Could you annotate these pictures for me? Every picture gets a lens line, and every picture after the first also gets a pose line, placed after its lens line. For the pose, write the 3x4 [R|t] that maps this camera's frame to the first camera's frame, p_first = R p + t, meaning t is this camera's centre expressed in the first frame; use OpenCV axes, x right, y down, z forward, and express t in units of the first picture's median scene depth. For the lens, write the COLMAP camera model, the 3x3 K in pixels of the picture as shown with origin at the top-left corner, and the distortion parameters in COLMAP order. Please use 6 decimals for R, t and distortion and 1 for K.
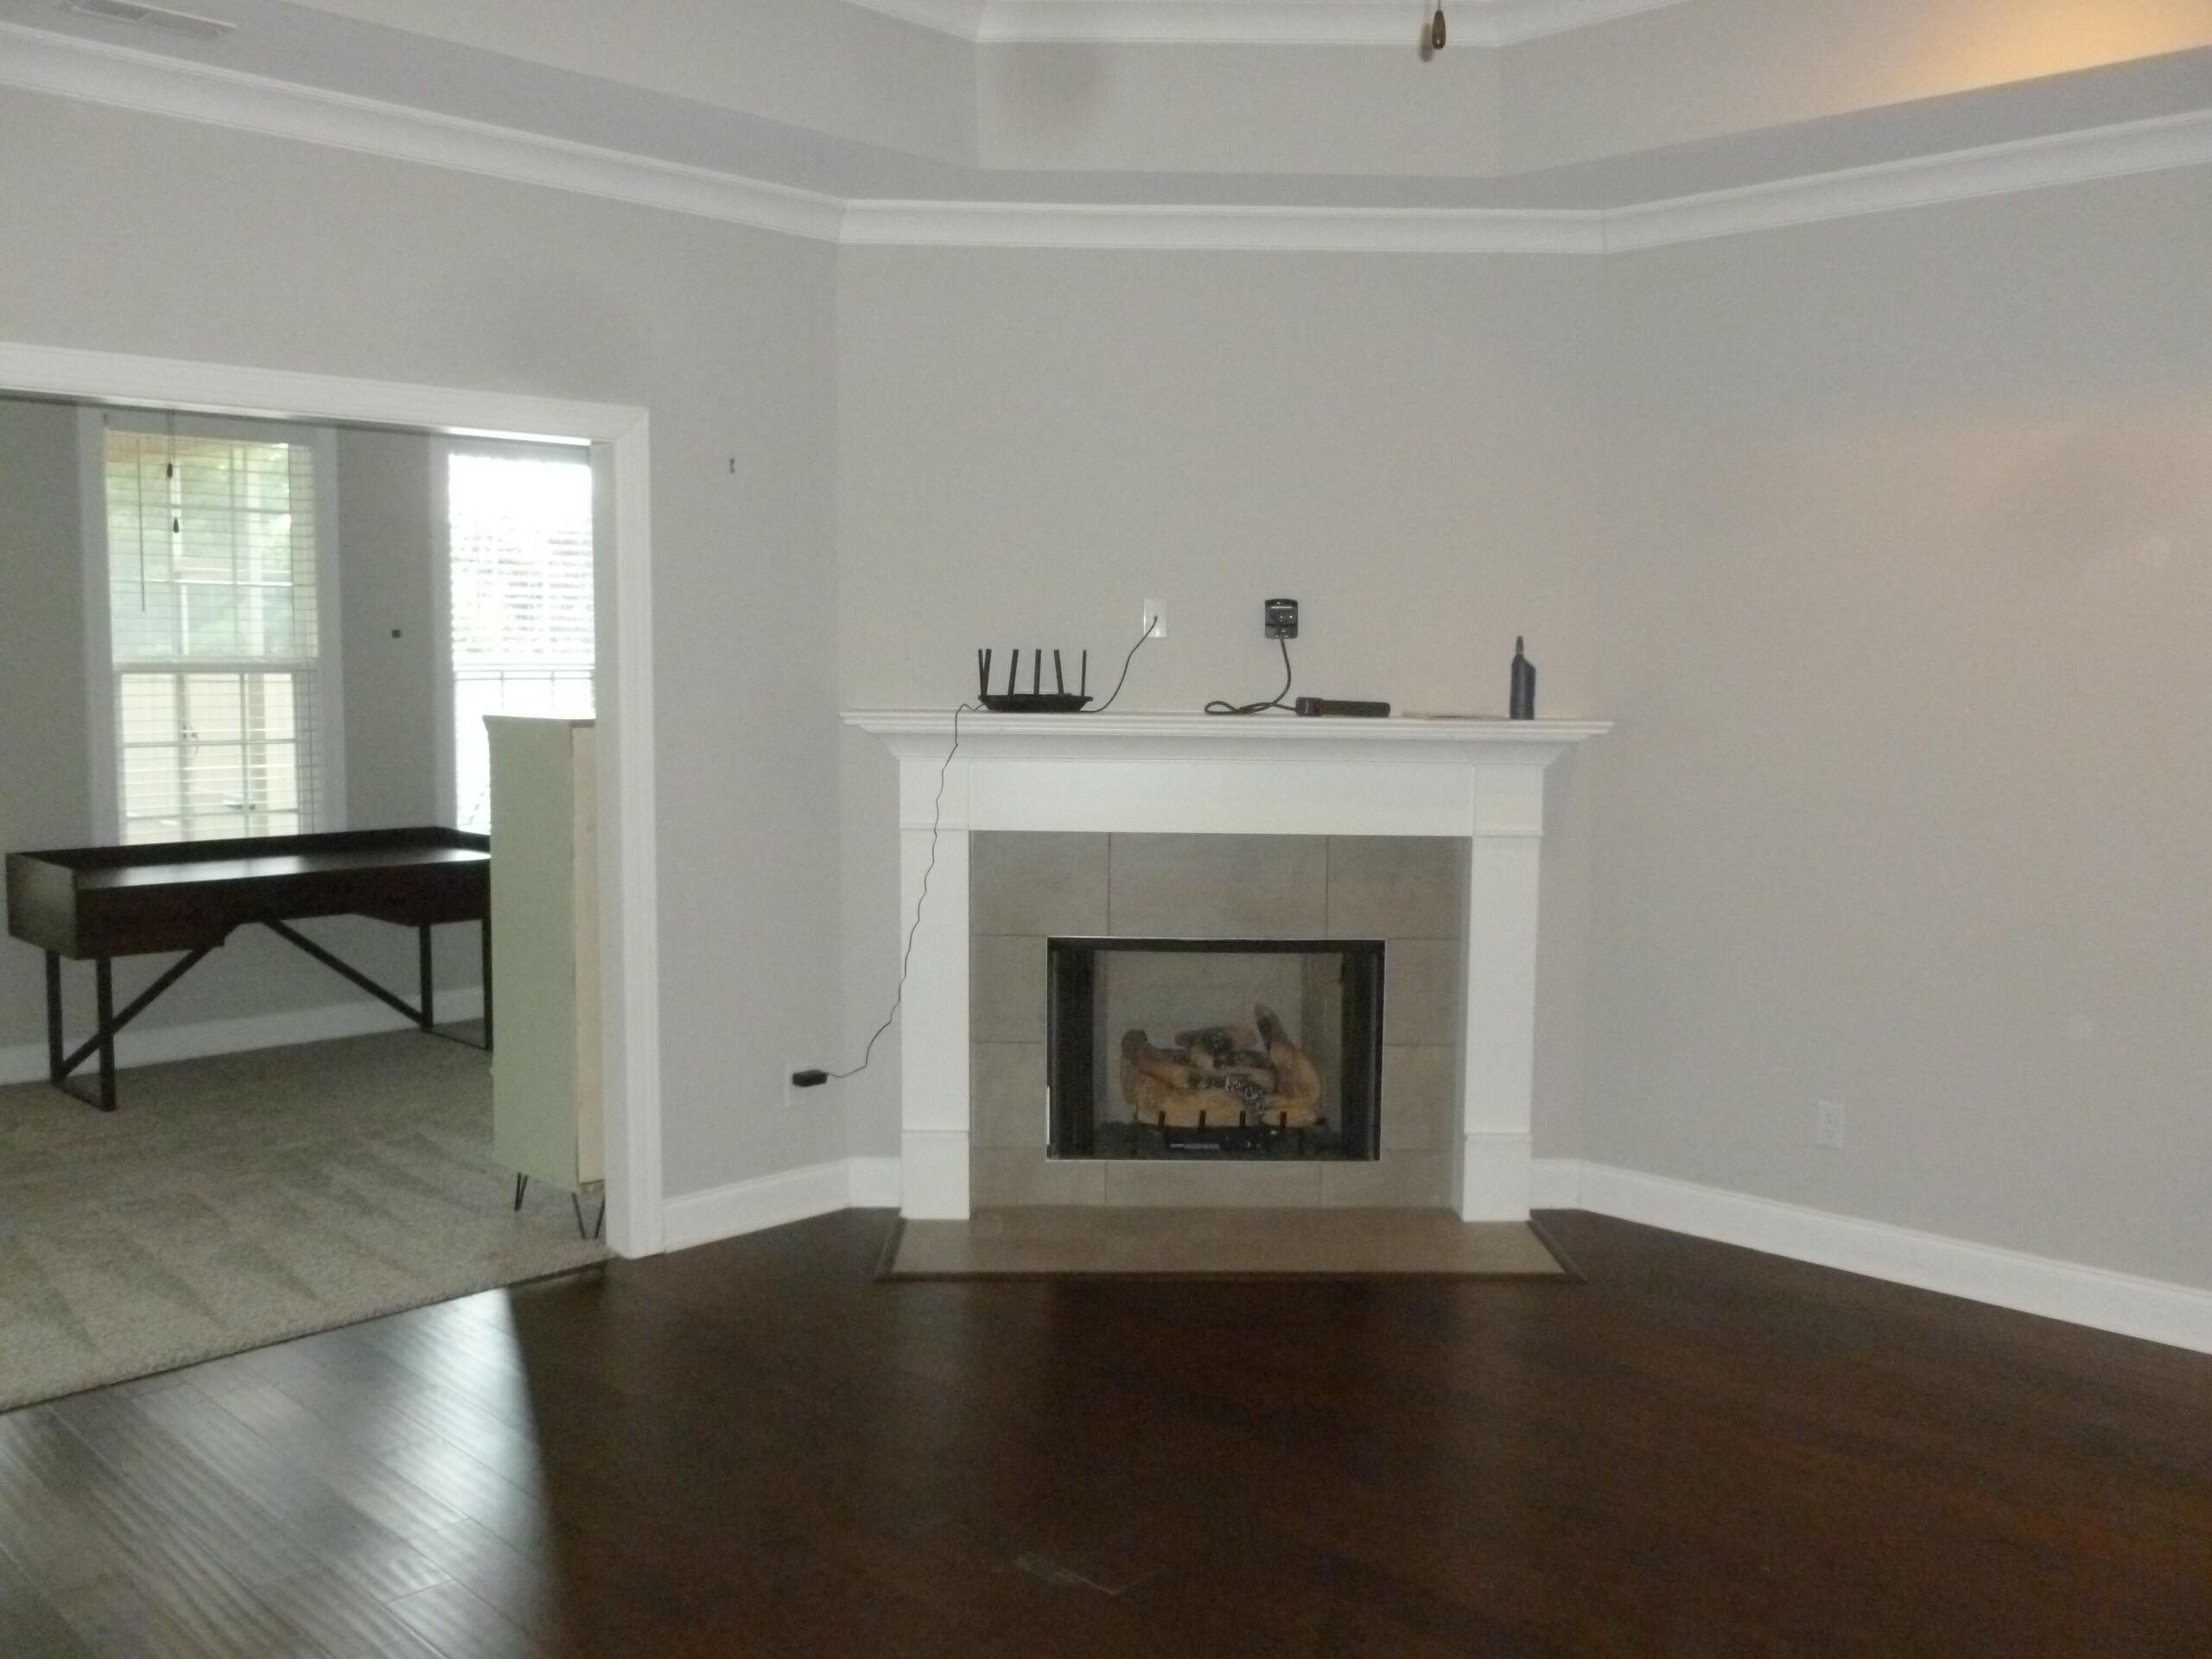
lens RADIAL K [[1846.6, 0, 1106.0], [0, 1846.6, 829.5], [0, 0, 1]] dist [-0.037423, 0.006154]
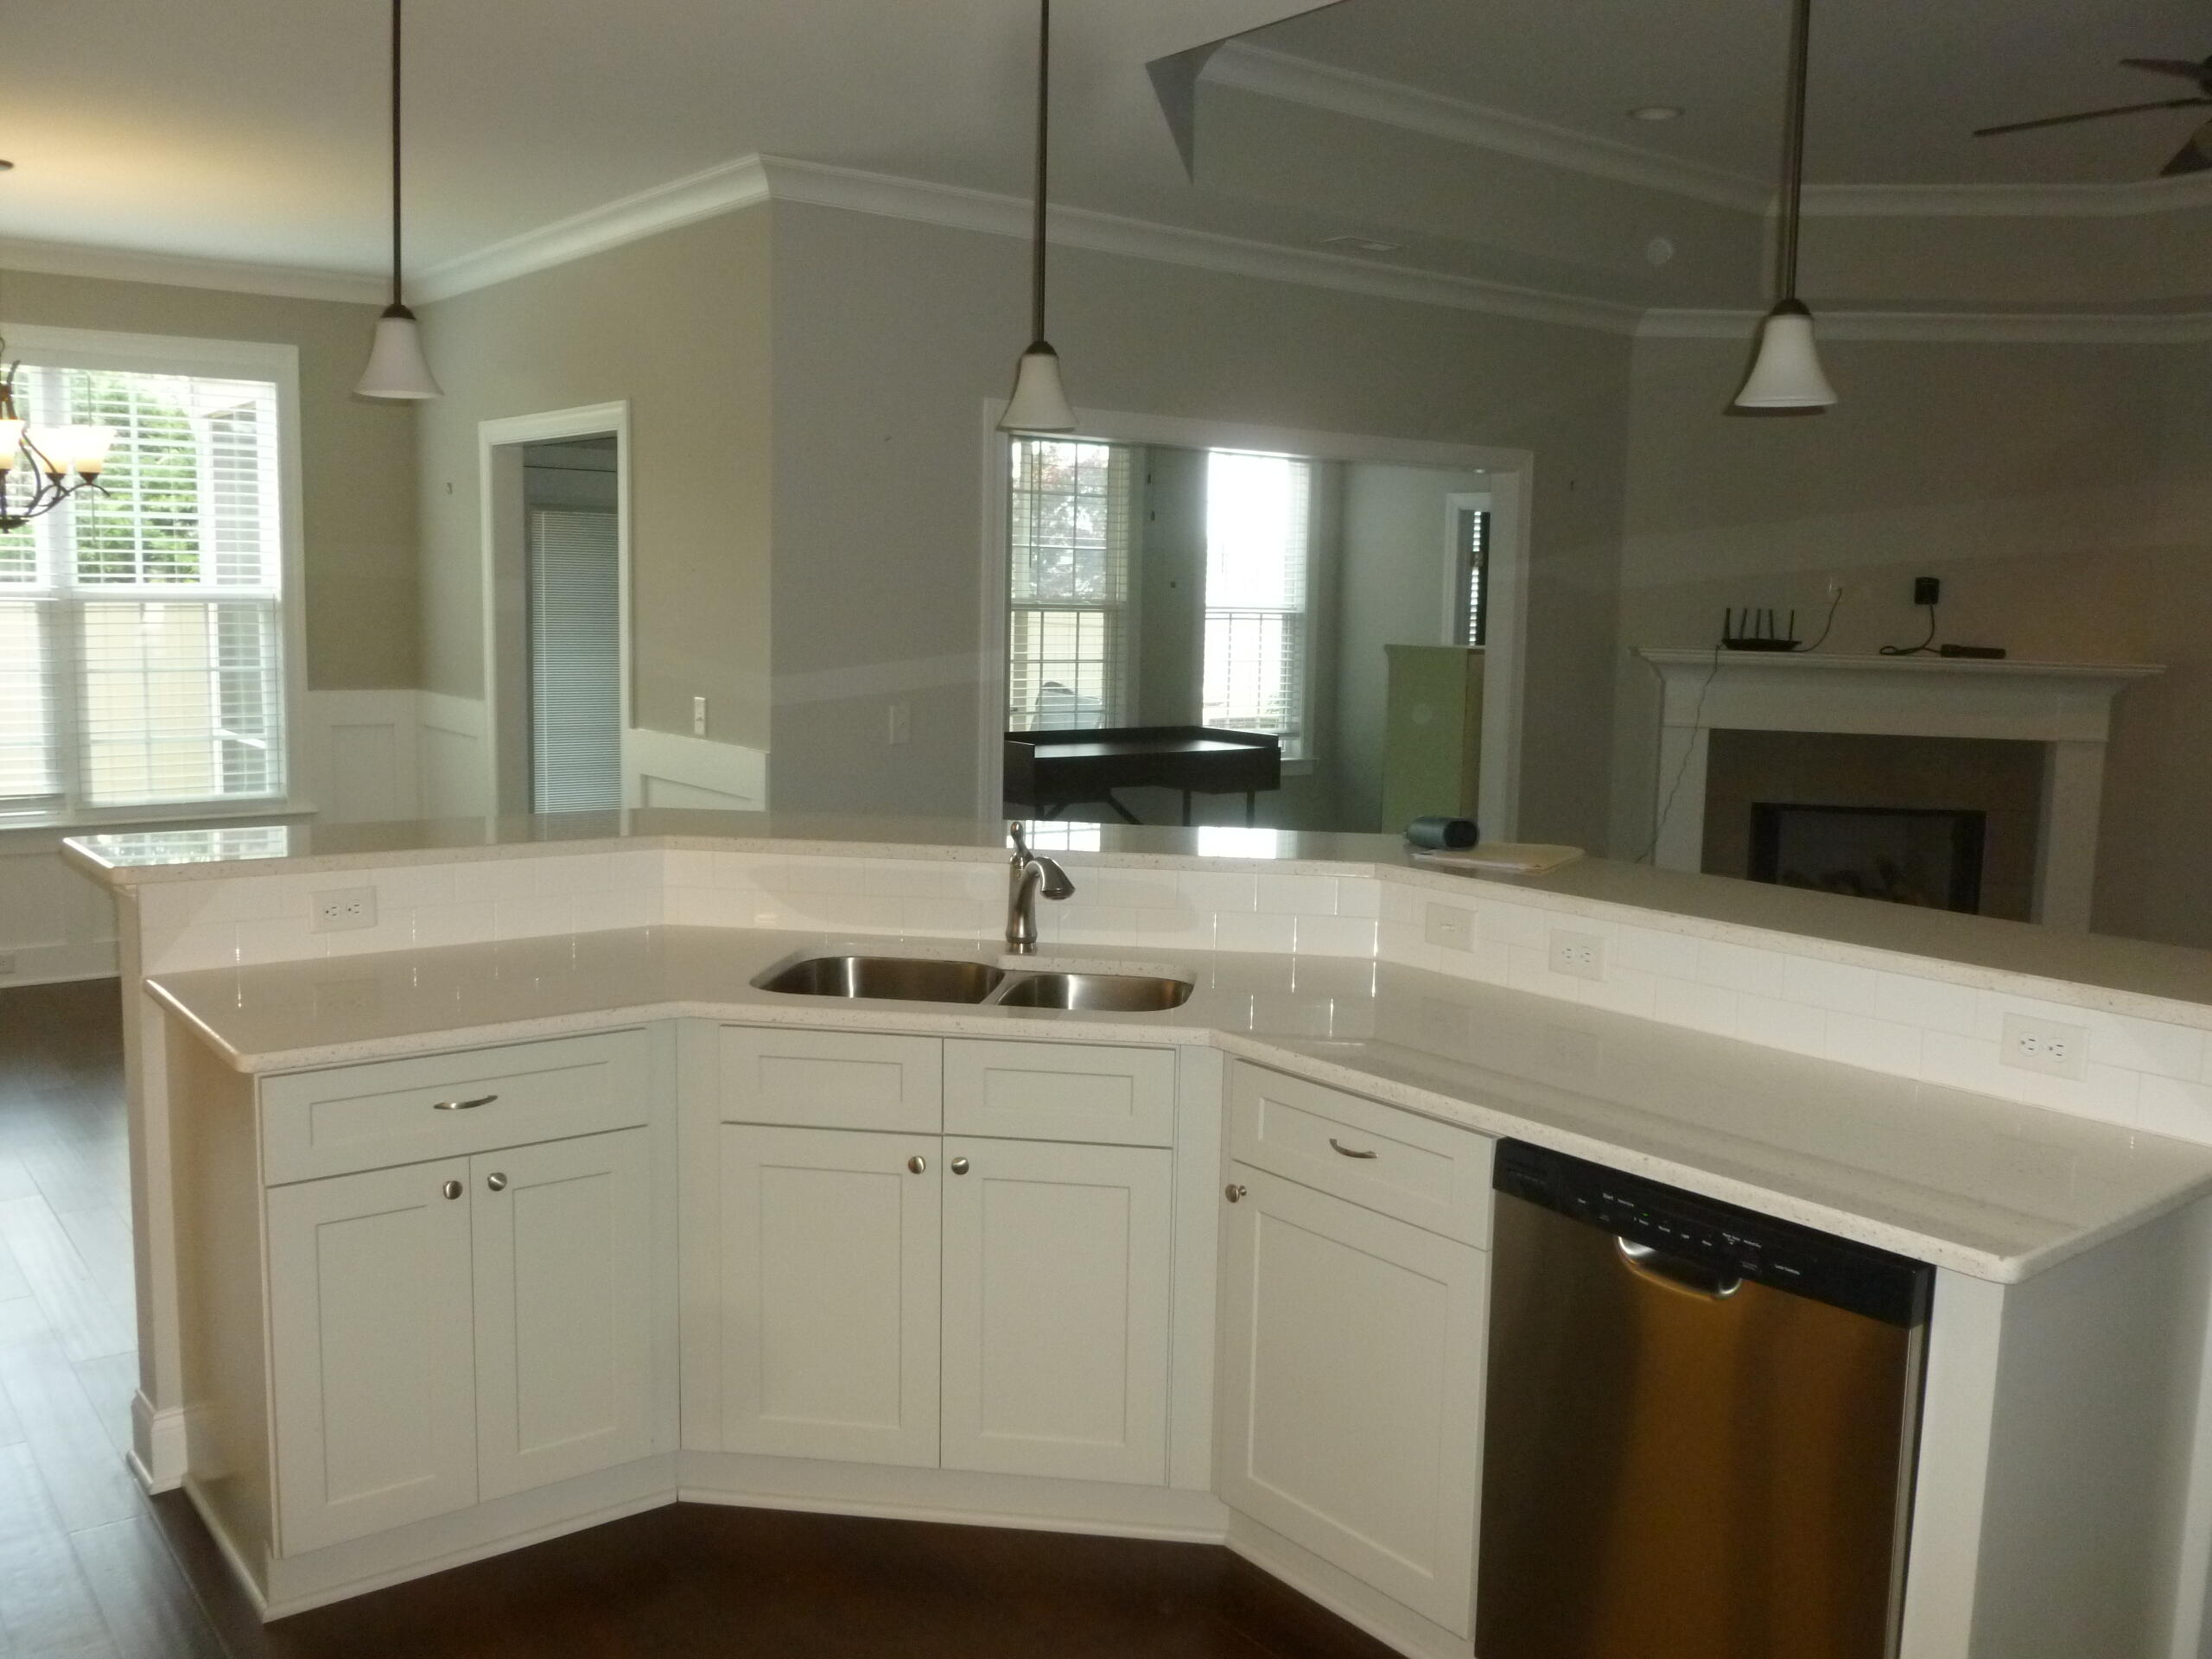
lens RADIAL K [[1846.6, 0, 1106.0], [0, 1846.6, 829.5], [0, 0, 1]] dist [-0.037423, 0.006154]
pose [[0.989605, 0.031881, -0.140235, -0.343893], [-0.027316, 0.999036, 0.034356, 0.044566], [0.141195, -0.030168, 0.989522, -0.554943]]
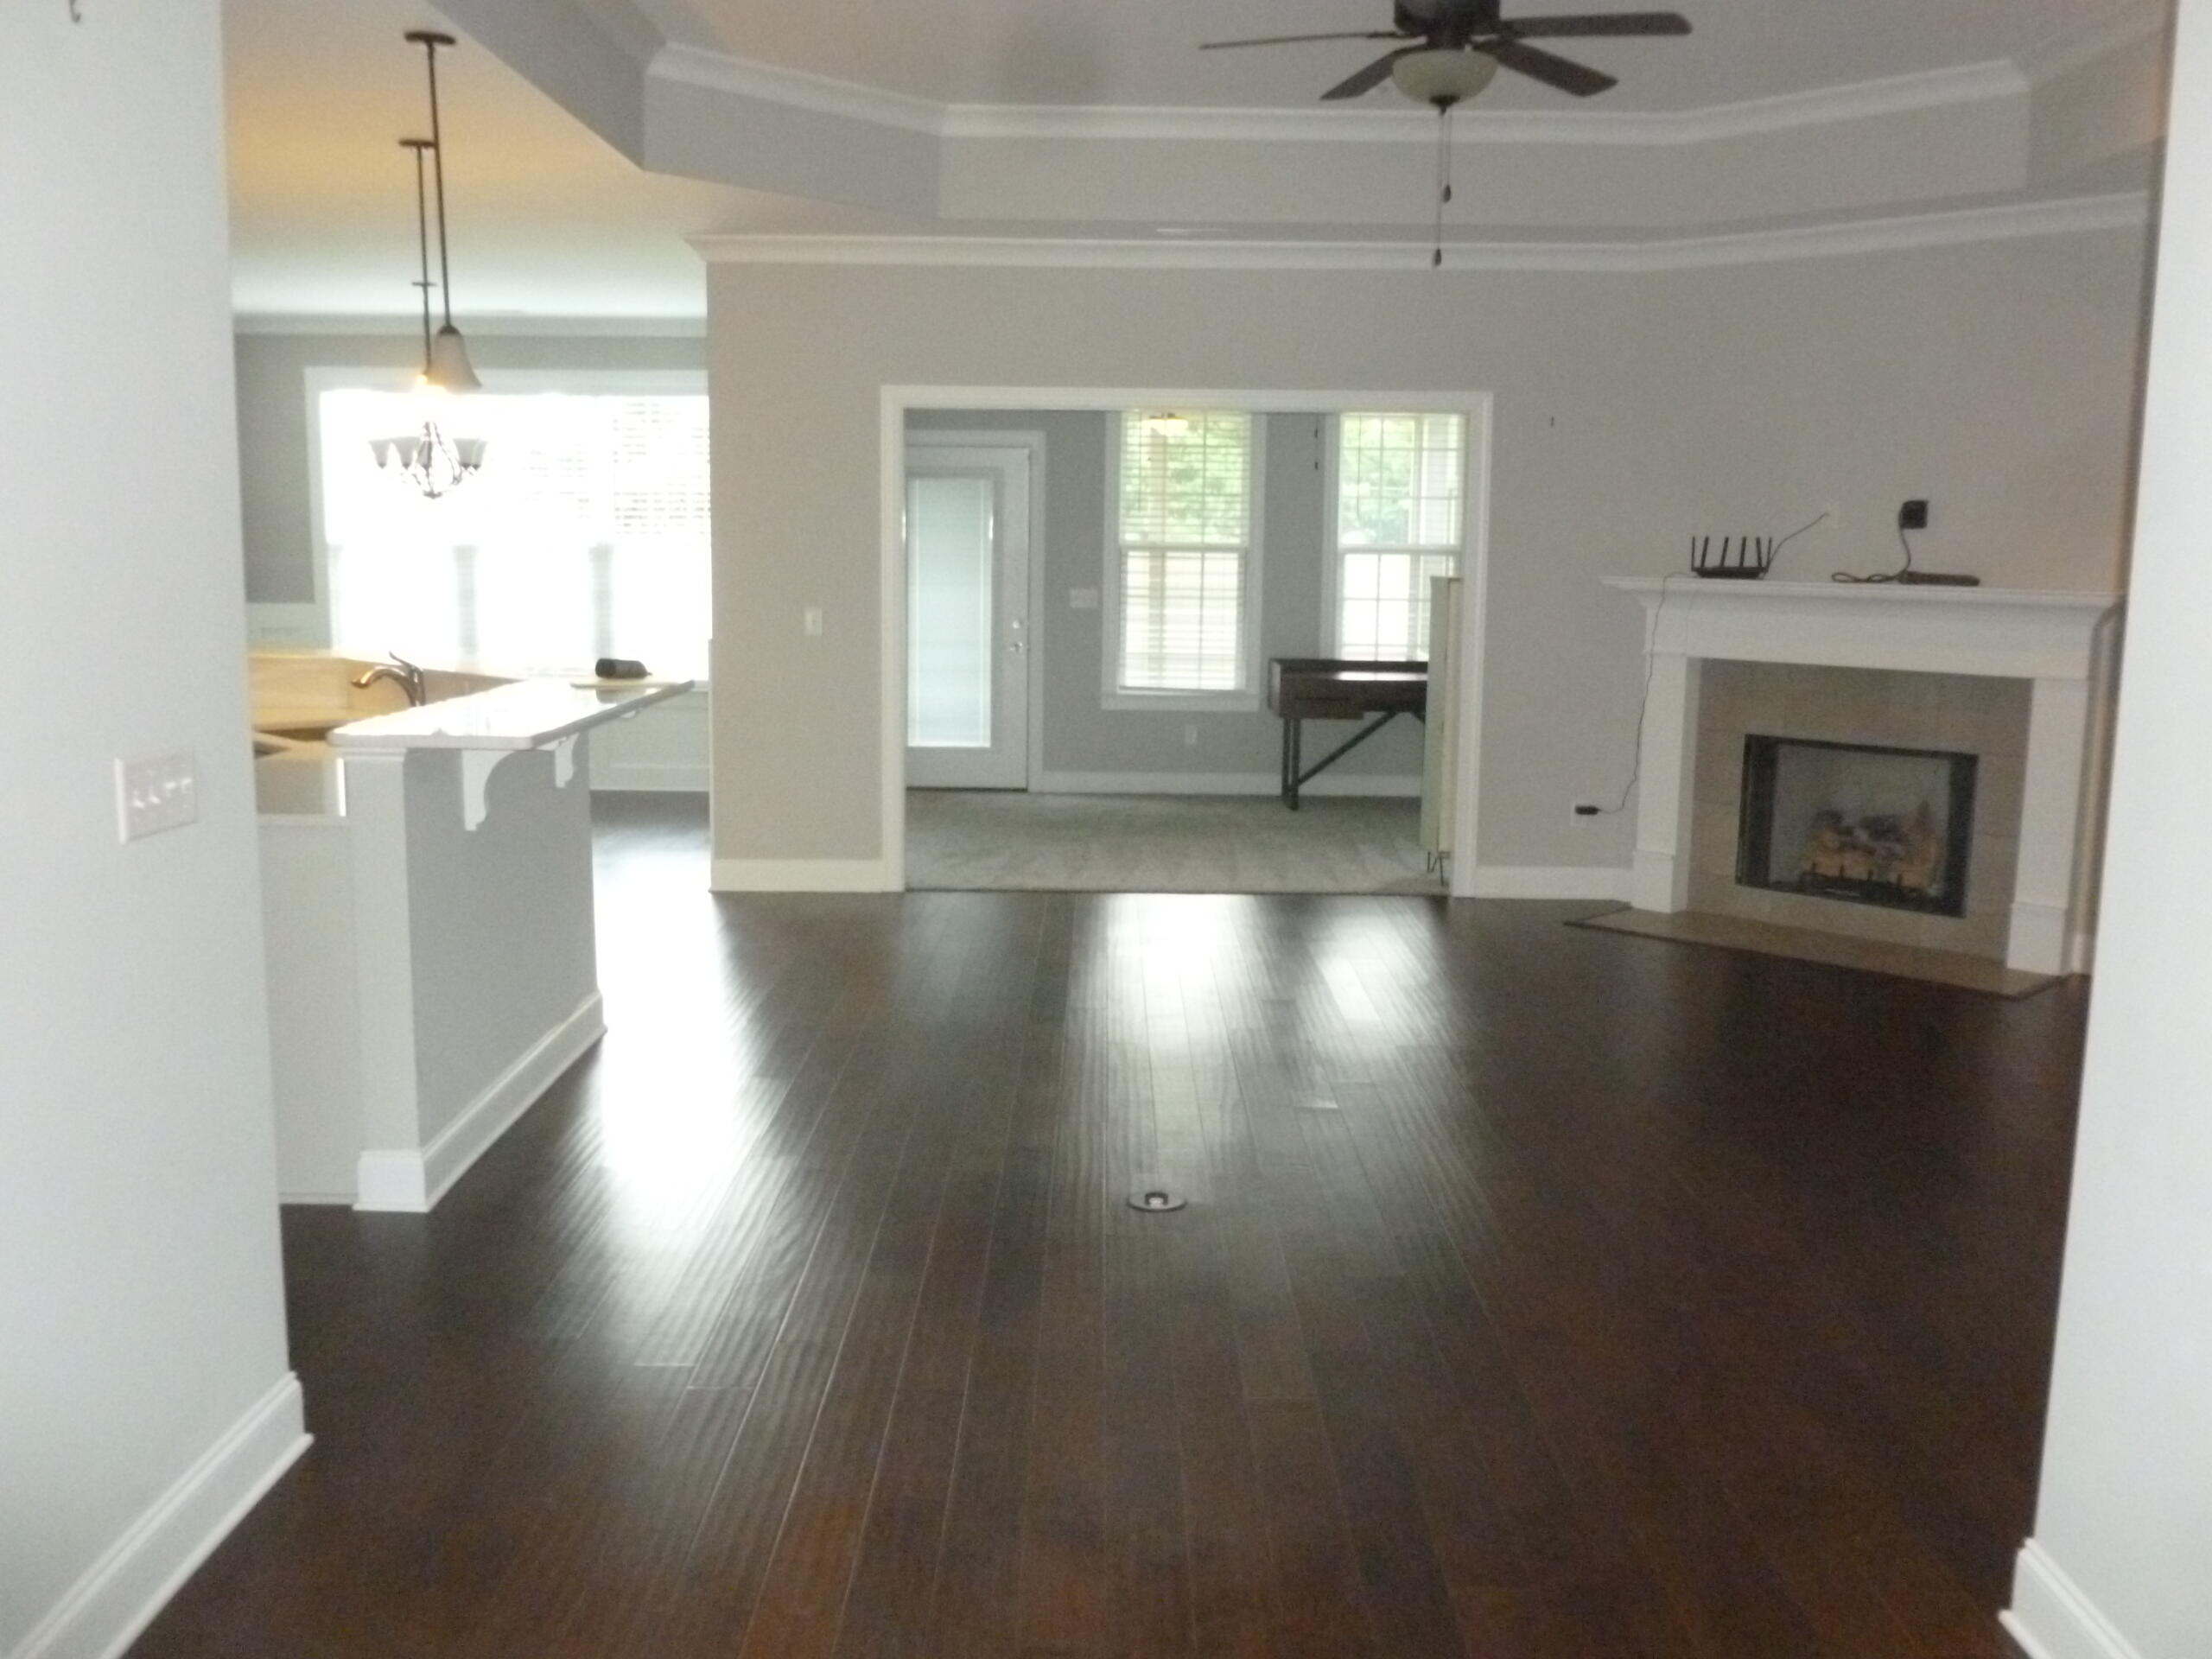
lens RADIAL K [[1846.6, 0, 1106.0], [0, 1846.6, 829.5], [0, 0, 1]] dist [-0.037423, 0.006154]
pose [[0.691689, 0.108867, -0.713943, 0.677835], [-0.067985, 0.993998, 0.085706, 0.044102], [0.718988, -0.010744, 0.694939, -0.388558]]
